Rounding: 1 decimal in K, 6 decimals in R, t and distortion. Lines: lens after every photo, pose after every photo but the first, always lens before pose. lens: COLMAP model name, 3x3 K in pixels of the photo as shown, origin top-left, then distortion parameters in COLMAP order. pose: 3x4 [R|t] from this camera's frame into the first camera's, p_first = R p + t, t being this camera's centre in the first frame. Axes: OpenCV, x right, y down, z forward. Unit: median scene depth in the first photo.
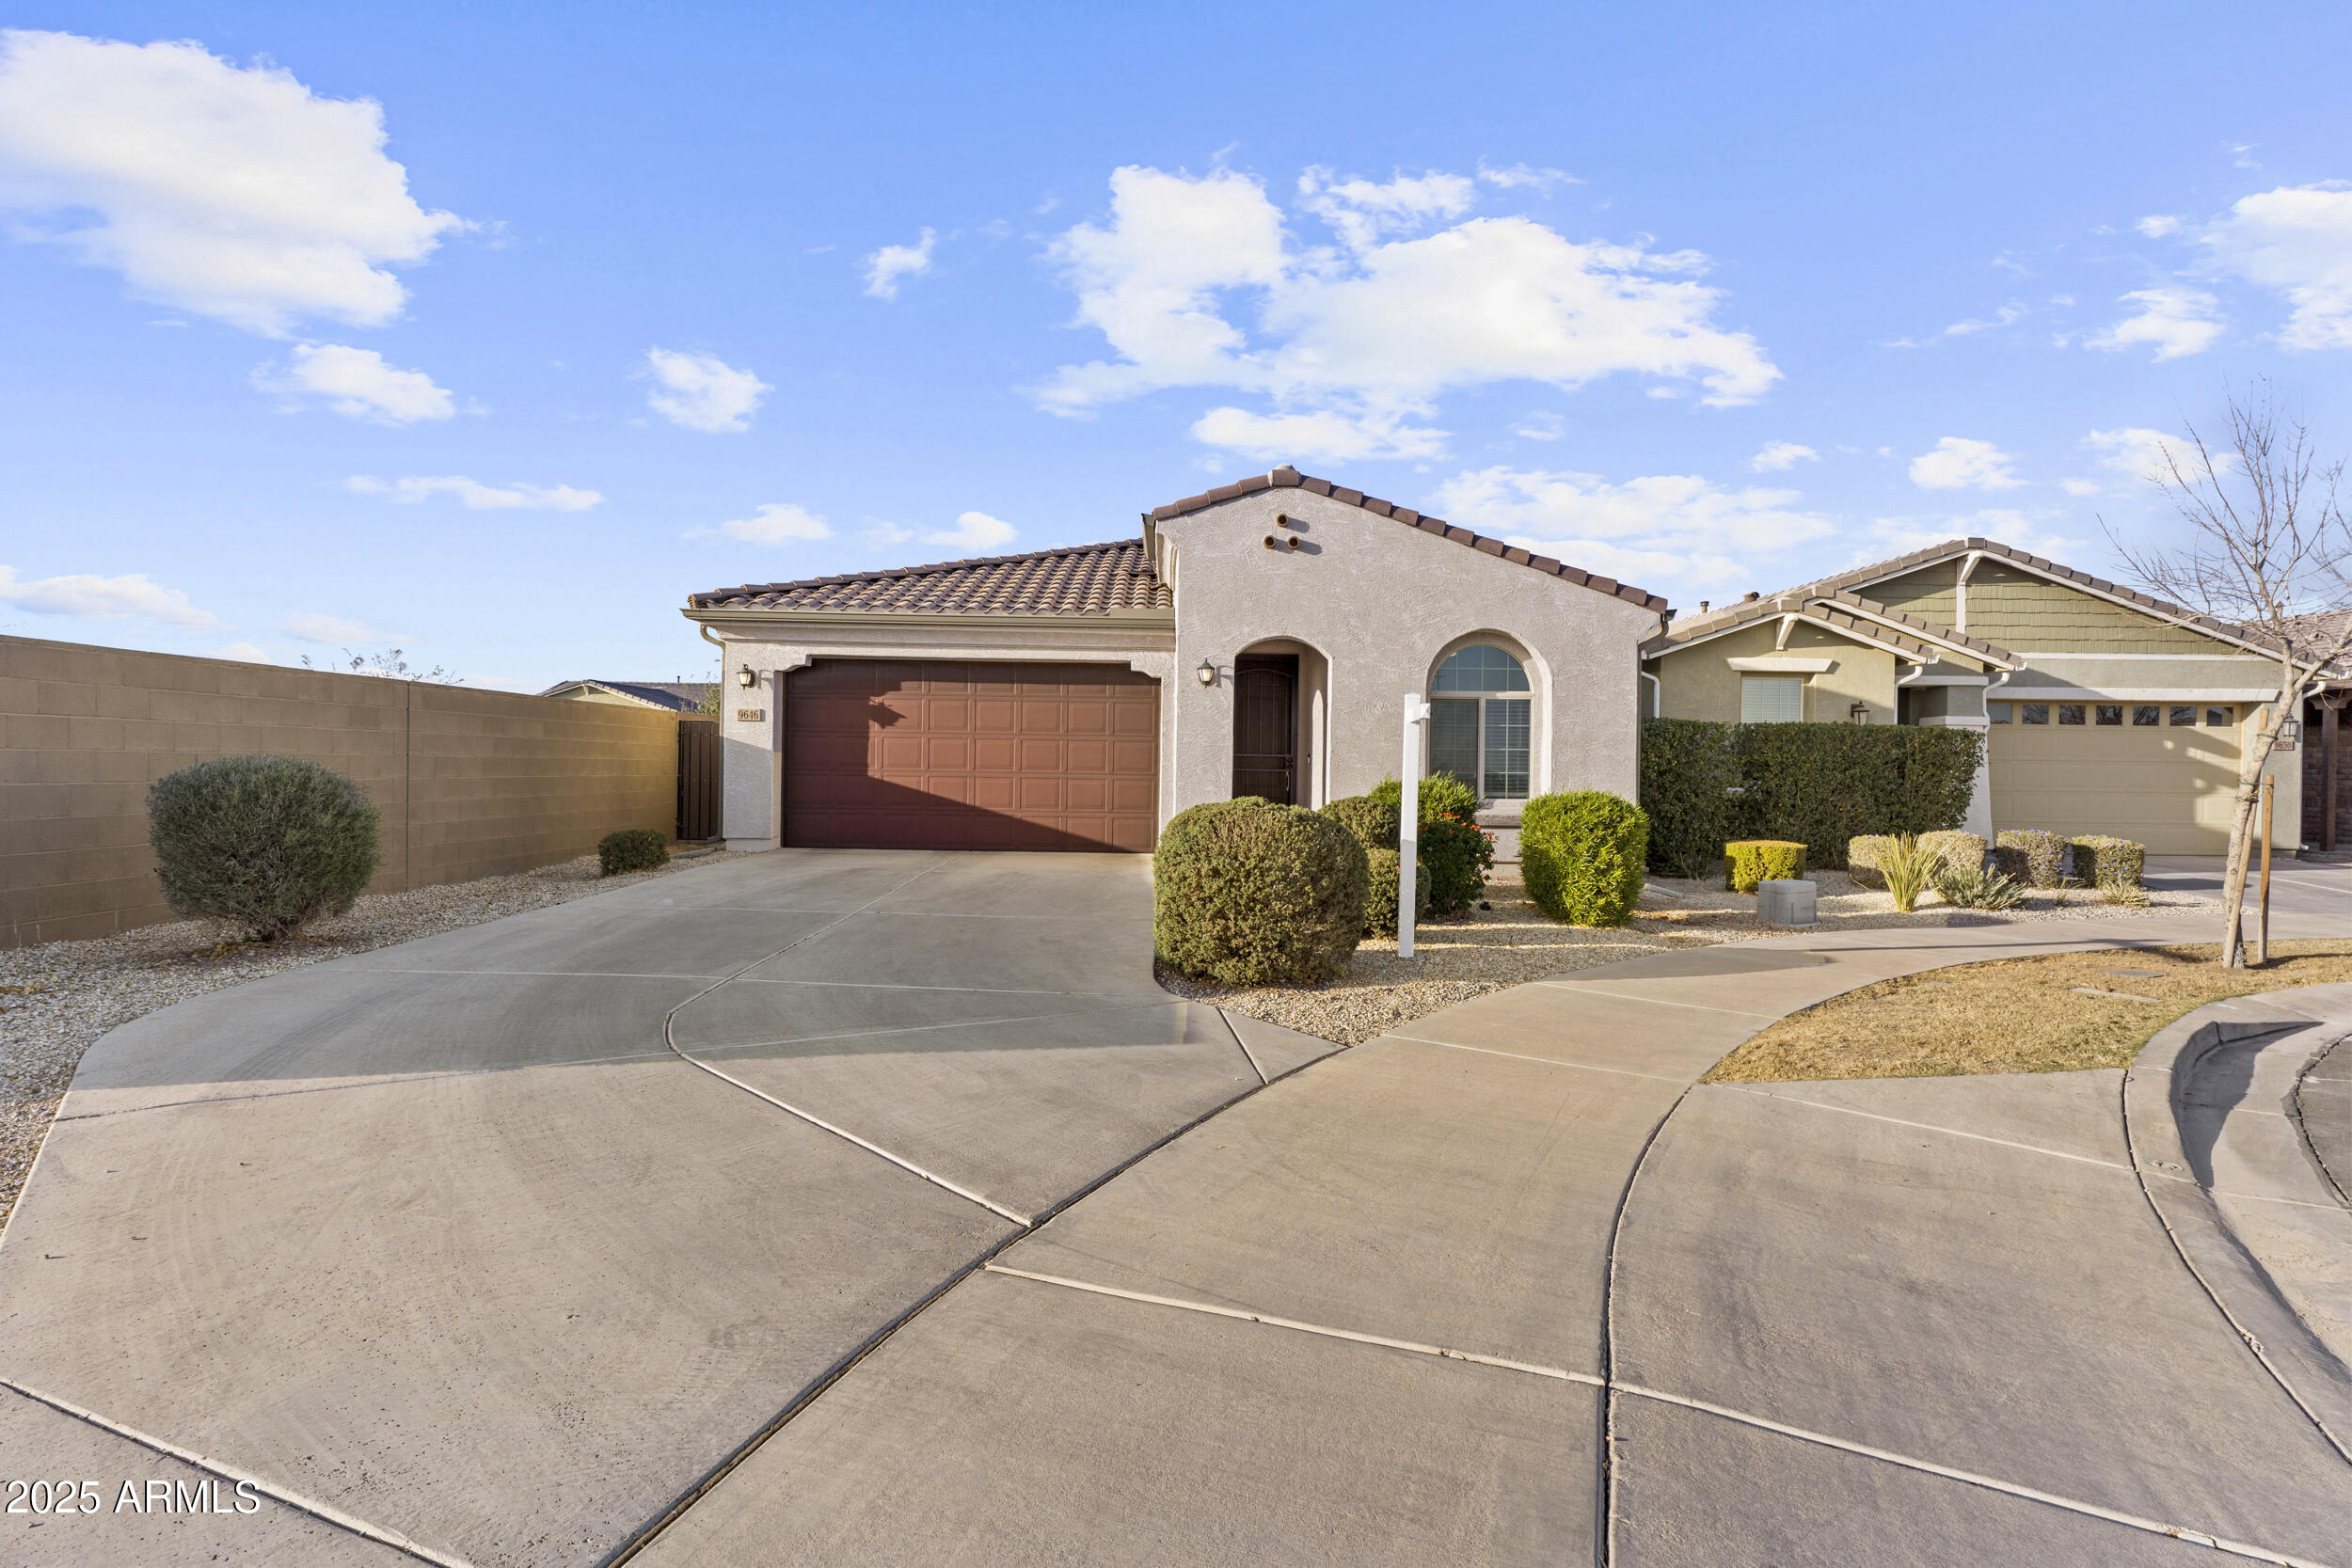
lens RADIAL K [[1270.5, 0, 1162.3], [0, 1270.5, 783.5], [0, 0, 1]] dist [0.000046, 0.000516]
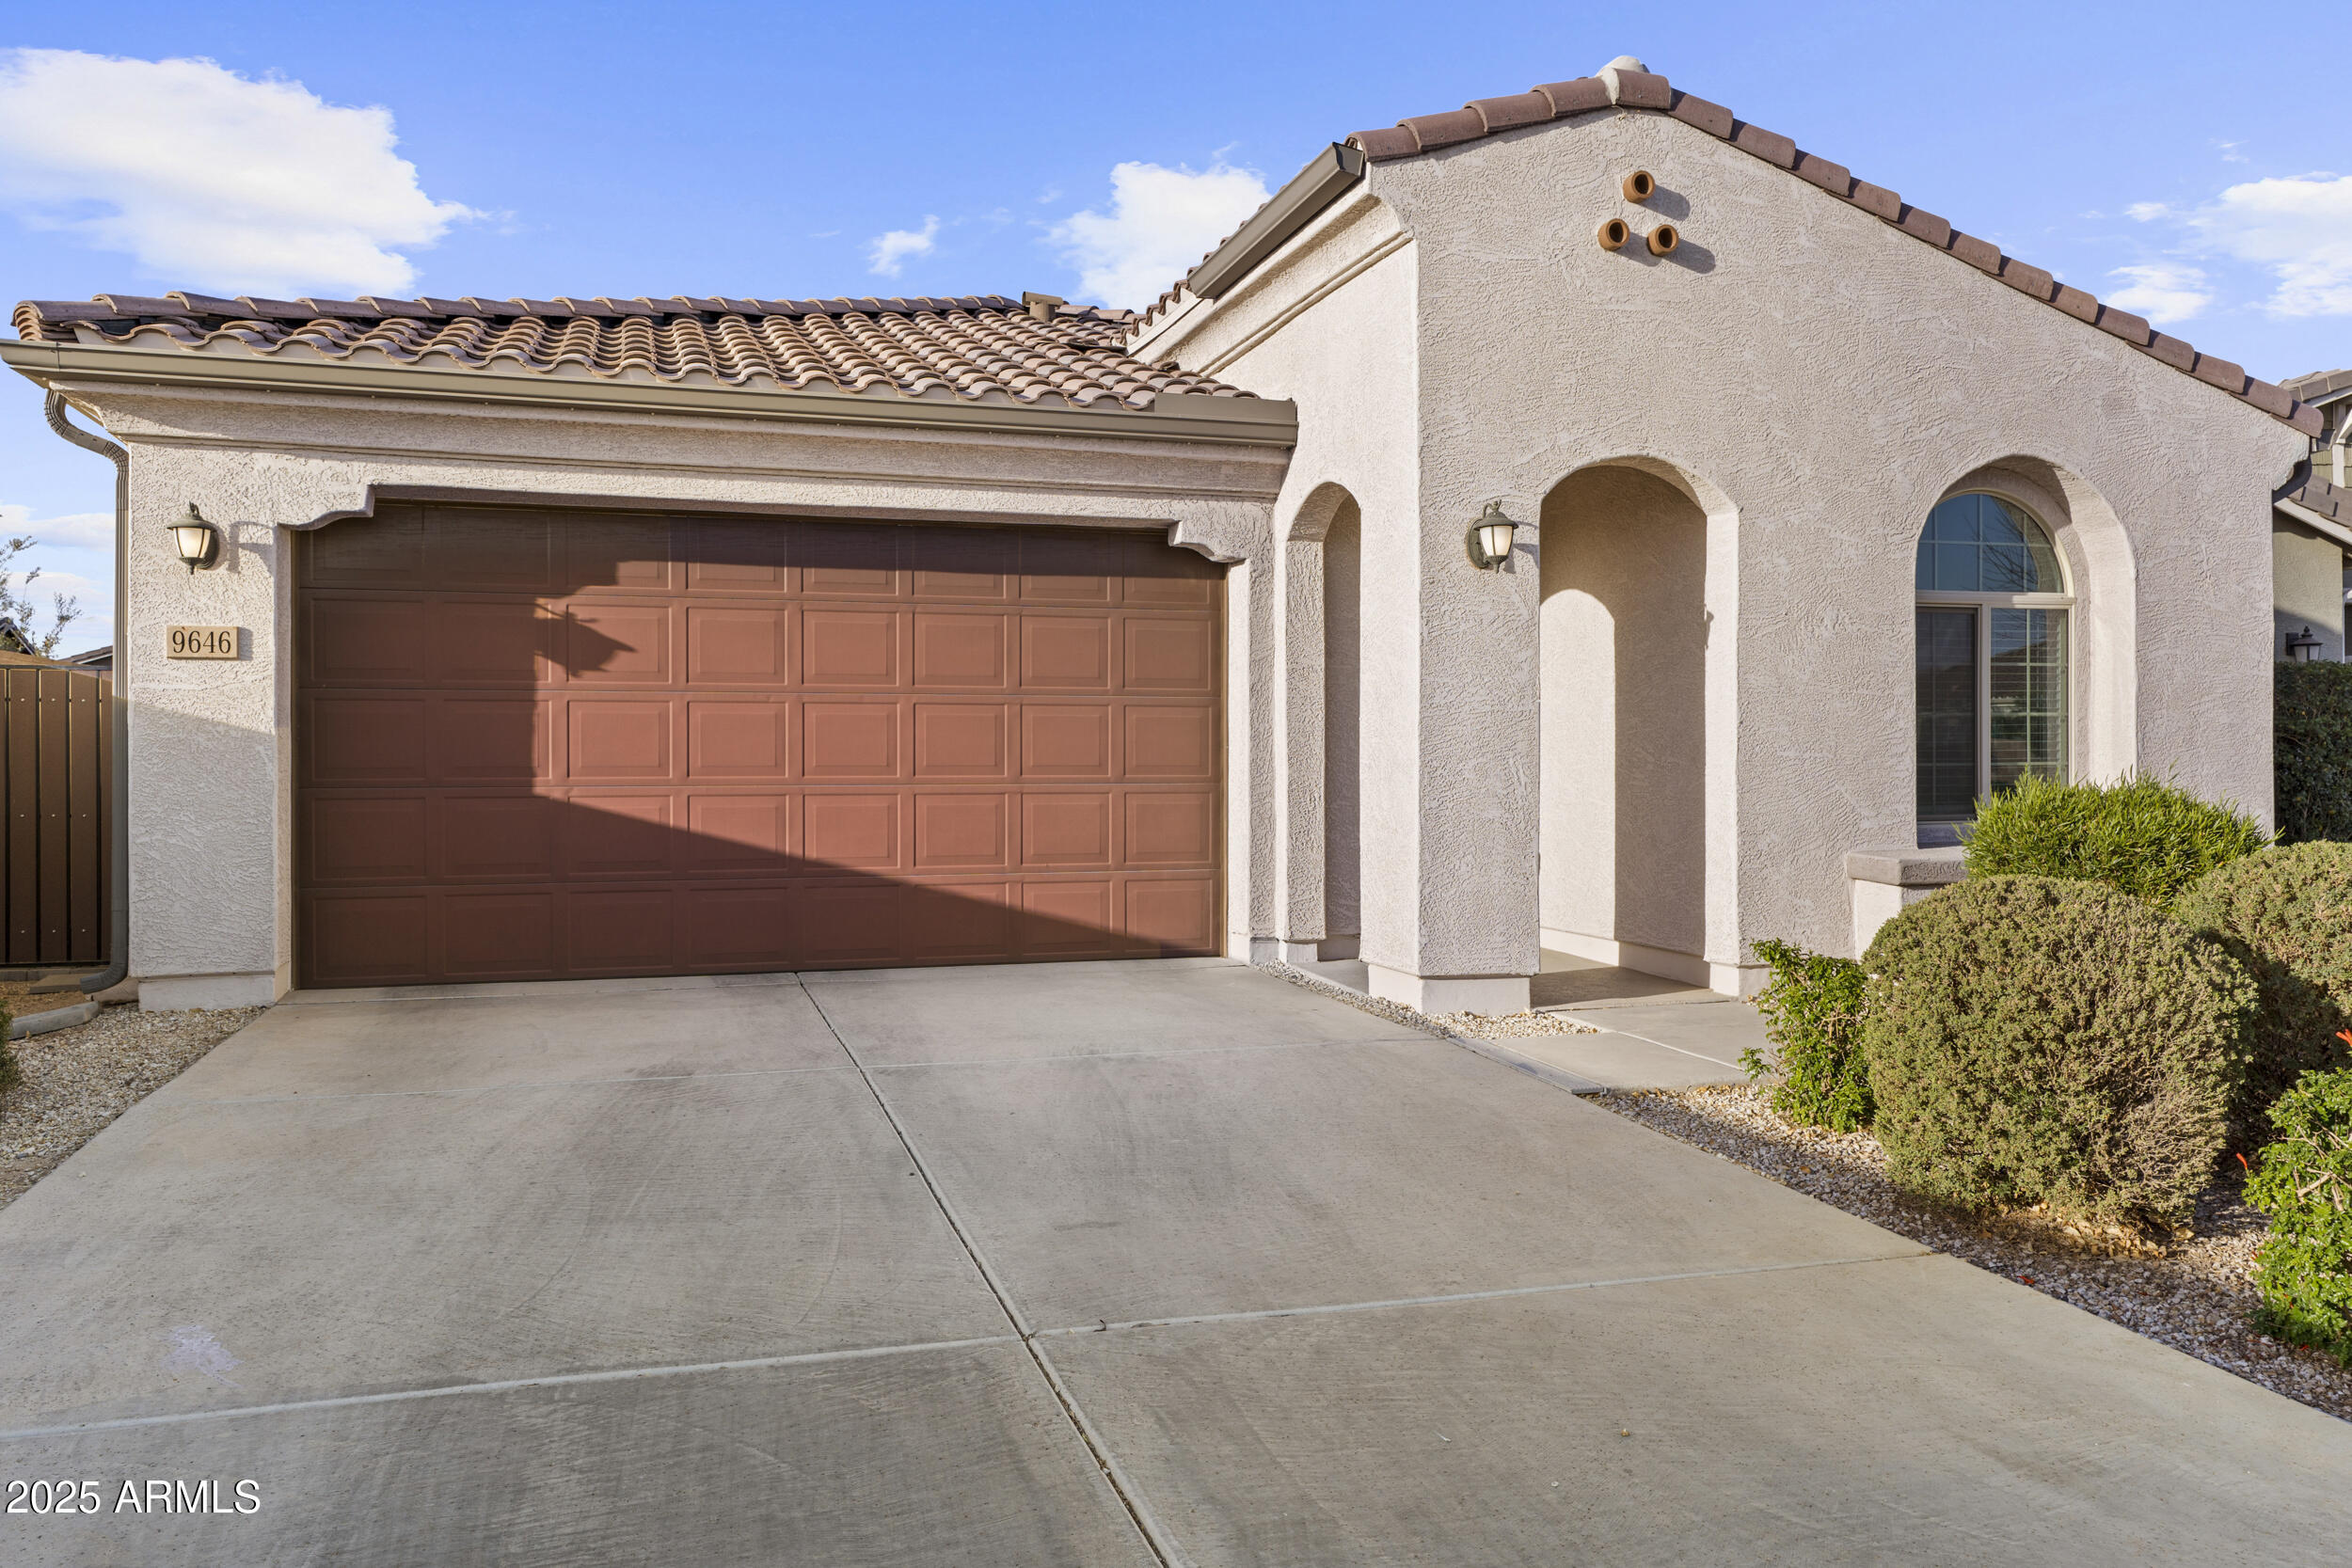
lens RADIAL K [[1790.0, 0, 1172.7], [0, 1790.0, 766.1], [0, 0, 1]] dist [-0.000944, 0.004530]
pose [[0.953301, -0.018049, 0.301483, -0.214060], [0.019025, 0.999819, -0.000302, -0.012201], [-0.301423, 0.006024, 0.953472, 0.416306]]
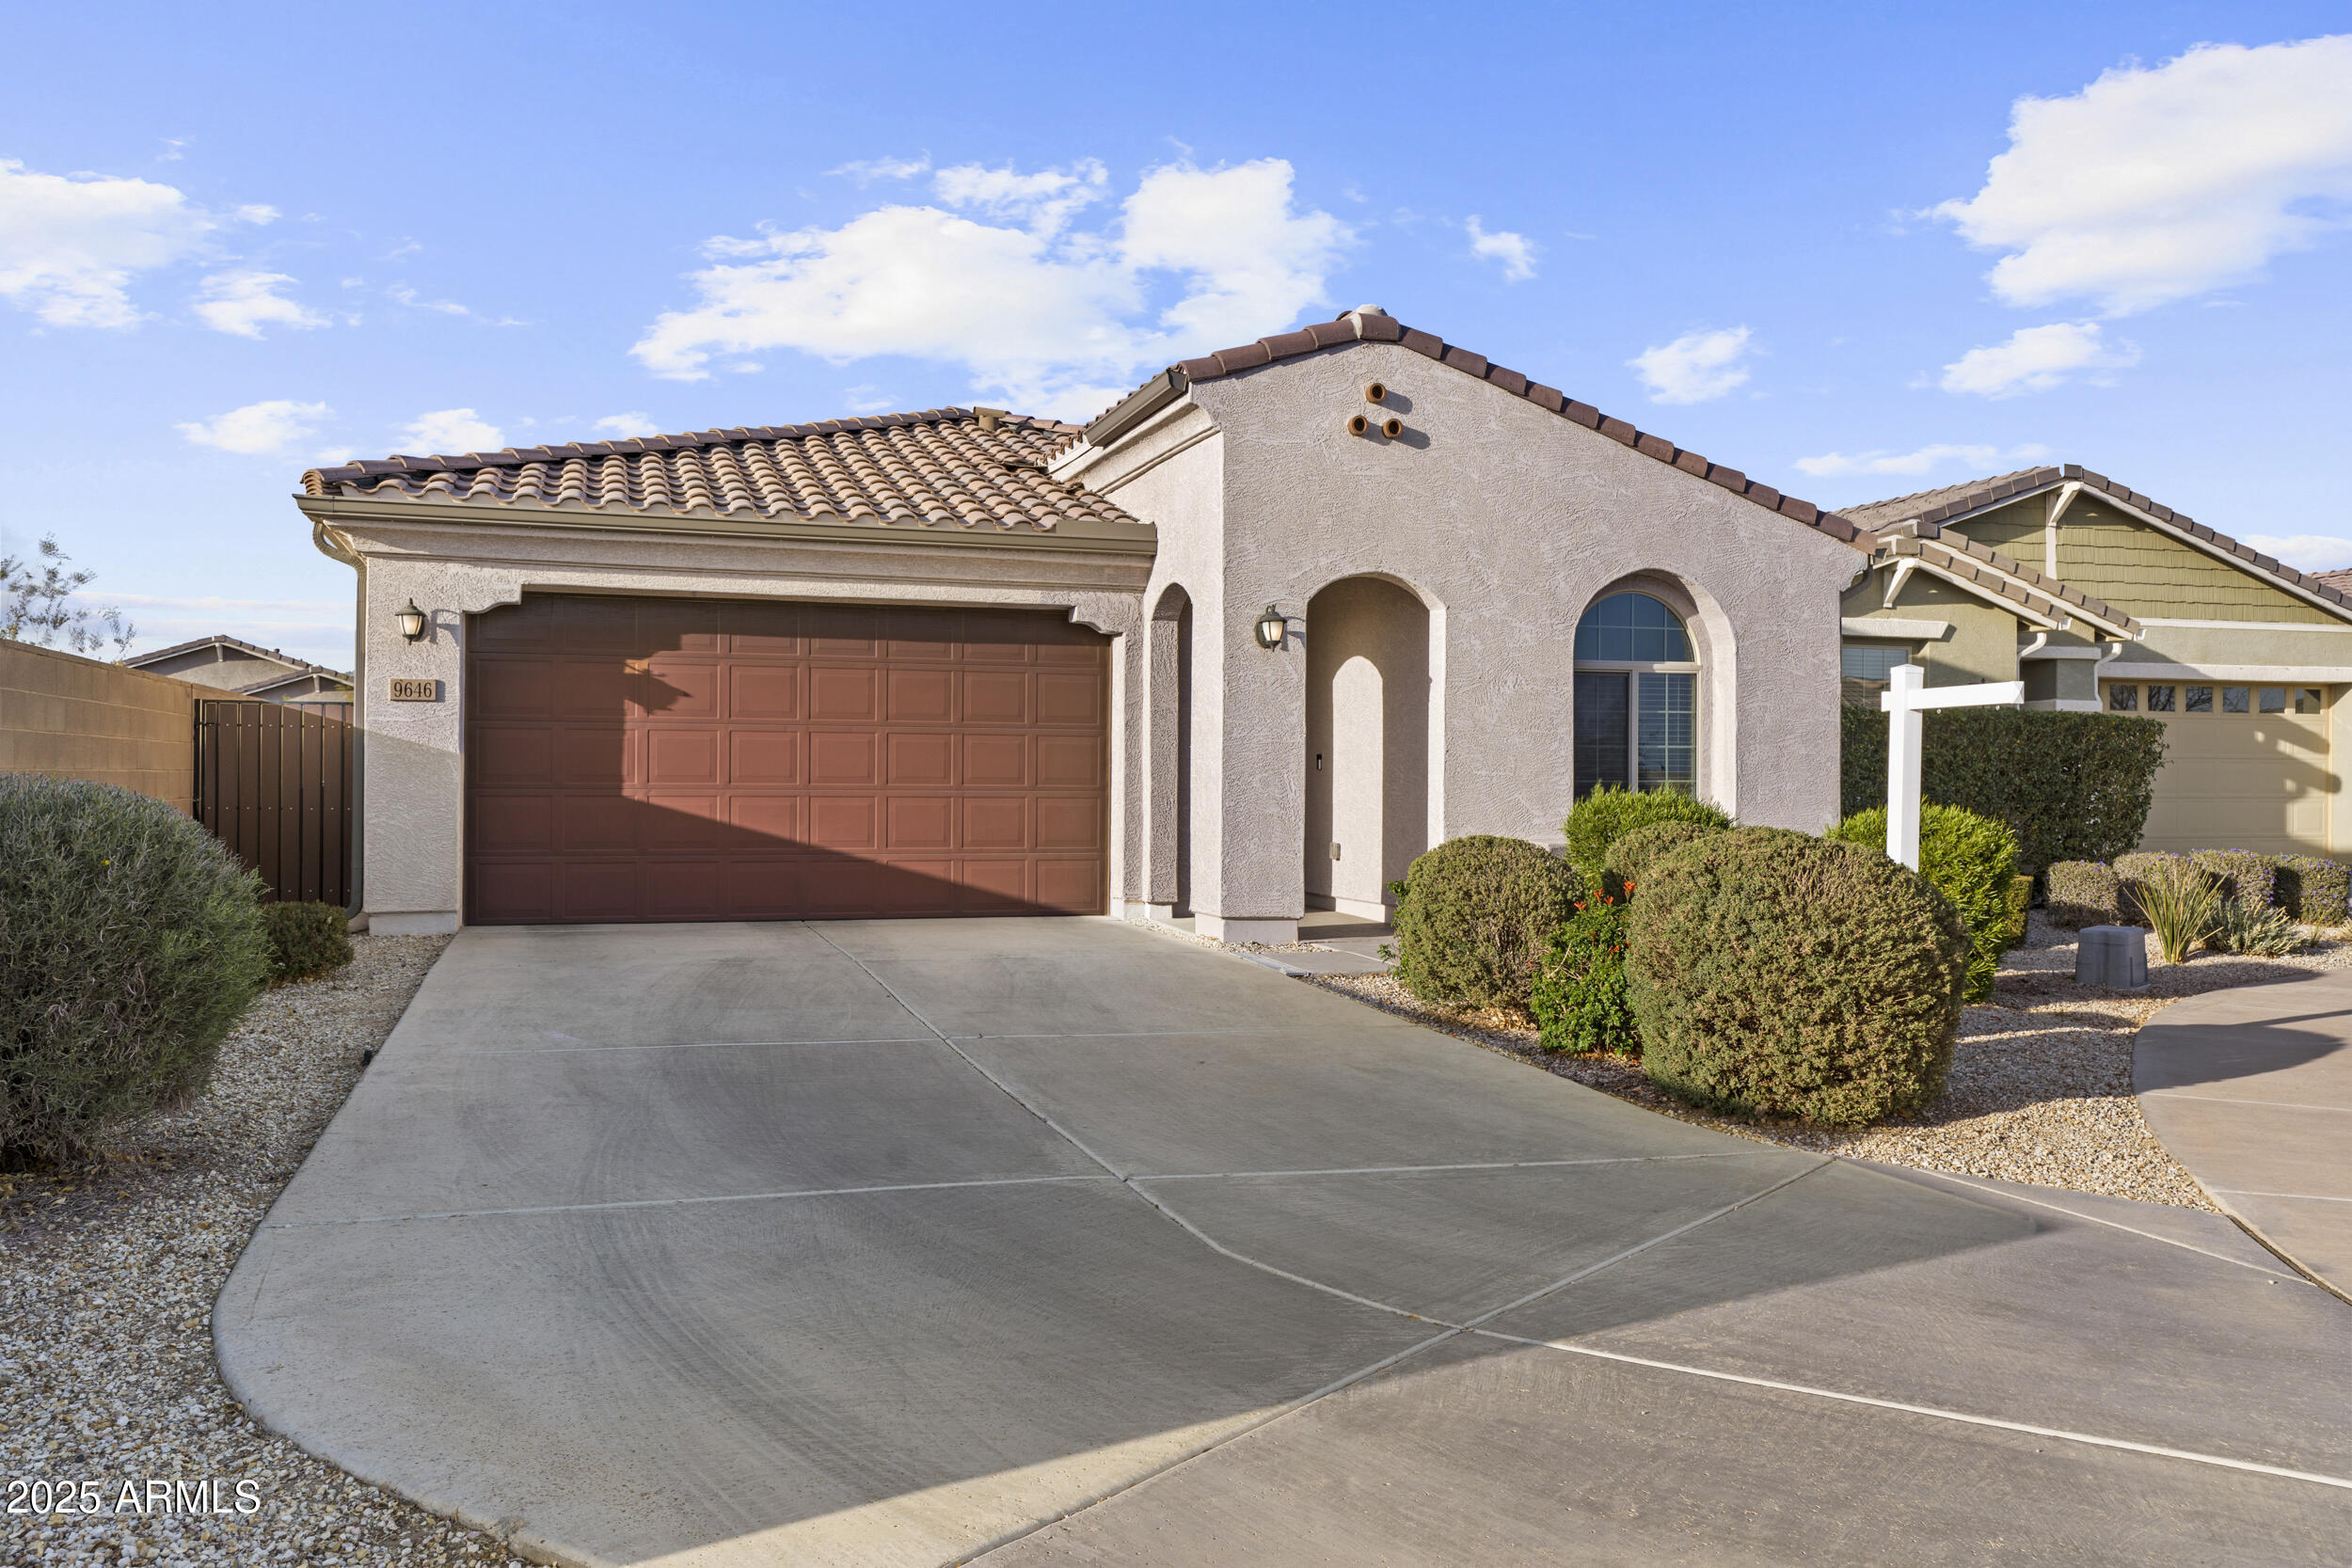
lens RADIAL K [[1919.0, 0, 1178.0], [0, 1919.0, 776.0], [0, 0, 1]] dist [-0.005095, 0.004176]
pose [[0.949644, -0.008793, 0.313209, -0.271521], [0.011879, 0.999898, -0.007944, -0.005701], [-0.313107, 0.011264, 0.949651, 0.097006]]
